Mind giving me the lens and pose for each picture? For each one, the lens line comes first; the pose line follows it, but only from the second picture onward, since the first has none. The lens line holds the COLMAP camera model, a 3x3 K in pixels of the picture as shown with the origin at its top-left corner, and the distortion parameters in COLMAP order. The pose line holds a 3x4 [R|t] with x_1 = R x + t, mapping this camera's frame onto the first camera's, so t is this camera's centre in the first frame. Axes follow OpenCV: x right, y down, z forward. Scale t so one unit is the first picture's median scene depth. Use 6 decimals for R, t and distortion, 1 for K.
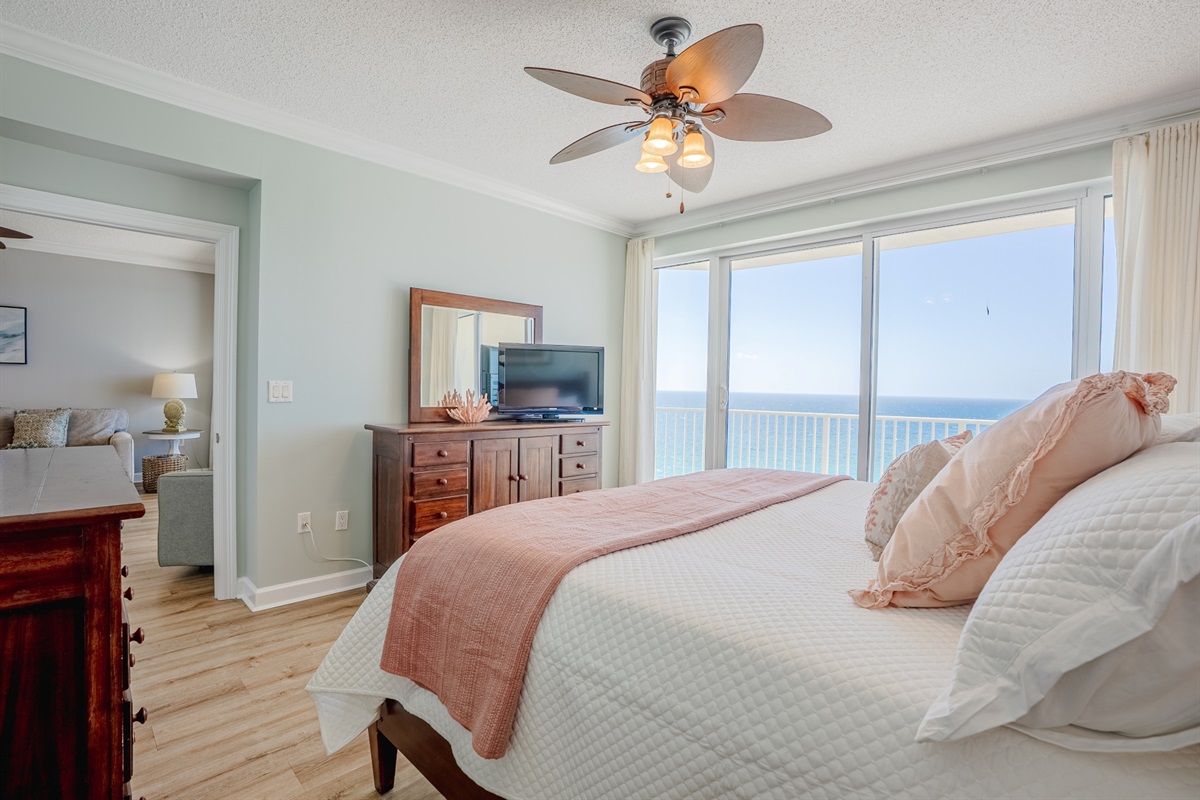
lens RADIAL K [[559.0, 0, 599.8], [0, 559.0, 394.6], [0, 0, 1]] dist [-0.063307, 0.021723]
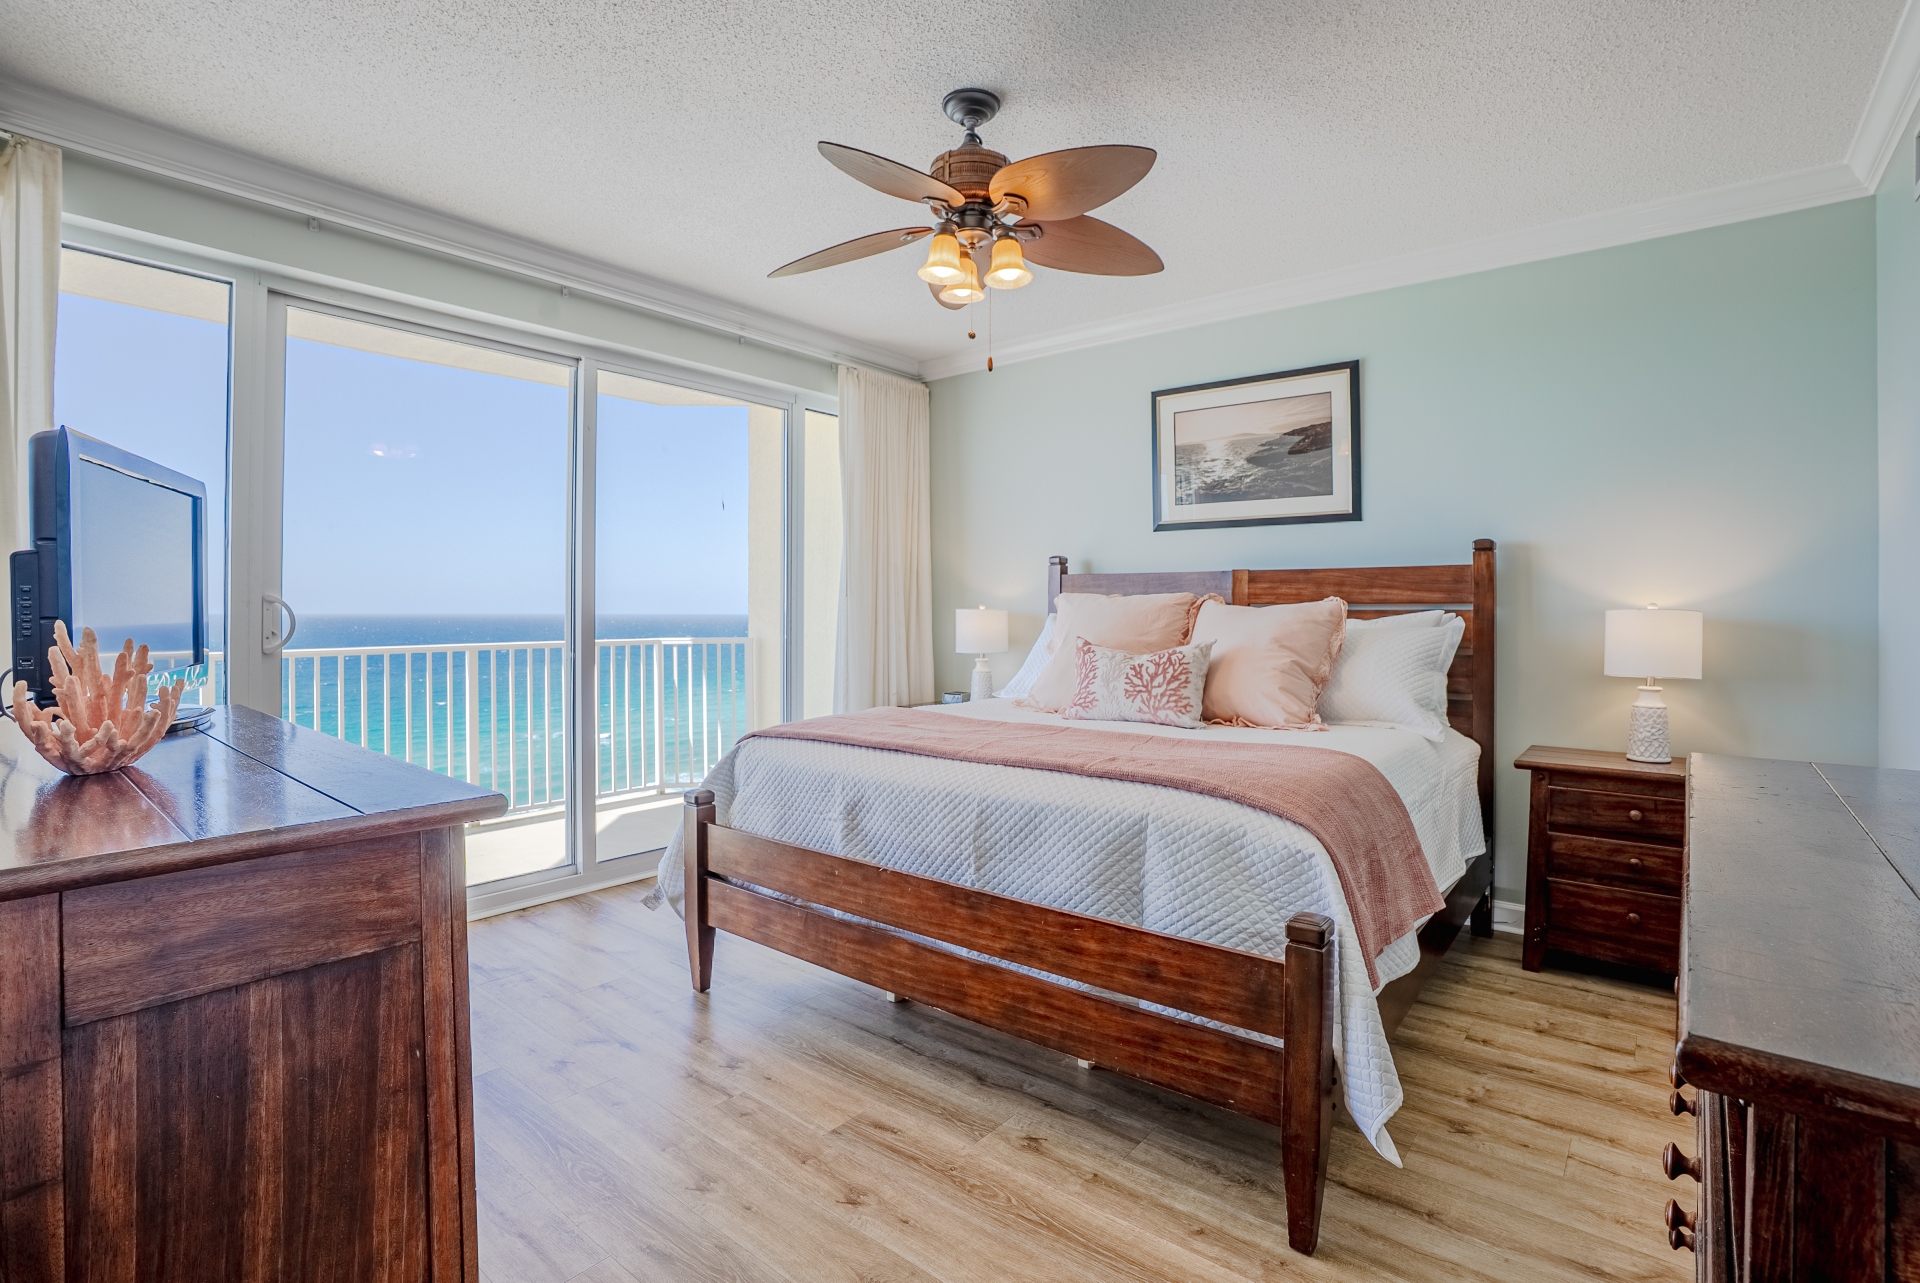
lens RADIAL K [[894.4, 0, 959.7], [0, 894.4, 632.8], [0, 0, 1]] dist [-0.063307, 0.021723]
pose [[-0.080956, -0.046510, 0.995632, -0.588431], [0.003238, 0.998893, 0.046925, -0.020933], [-0.996712, 0.007023, -0.080715, 0.649737]]
